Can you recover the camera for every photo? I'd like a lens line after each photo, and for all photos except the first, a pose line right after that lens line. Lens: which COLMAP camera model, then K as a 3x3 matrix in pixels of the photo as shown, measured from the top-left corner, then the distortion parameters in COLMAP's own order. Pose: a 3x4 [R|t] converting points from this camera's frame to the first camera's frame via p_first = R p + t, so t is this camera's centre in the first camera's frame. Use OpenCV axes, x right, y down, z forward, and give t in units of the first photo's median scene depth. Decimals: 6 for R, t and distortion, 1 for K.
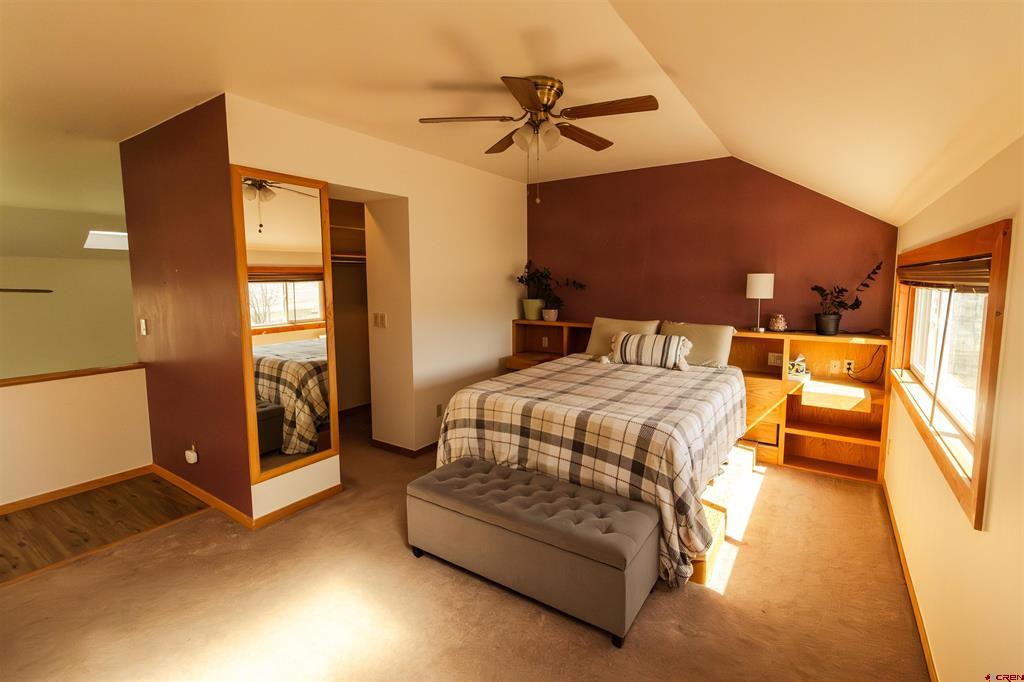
lens RADIAL K [[471.7, 0, 512.0], [0, 471.7, 341.0], [0, 0, 1]] dist [0.001134, 0.000078]
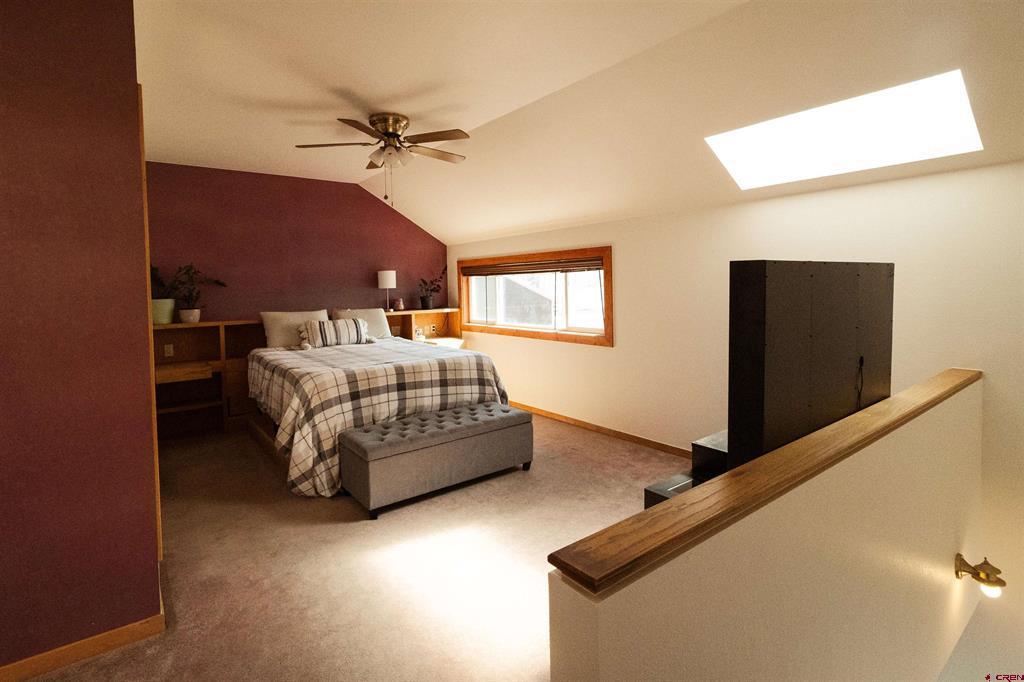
lens RADIAL K [[471.7, 0, 512.0], [0, 471.7, 341.0], [0, 0, 1]] dist [0.001134, 0.000078]
pose [[0.320857, -0.113956, 0.940247, -0.953941], [0.146722, 0.986732, 0.069521, 0.029034], [-0.935694, 0.115649, 0.333319, 0.281664]]
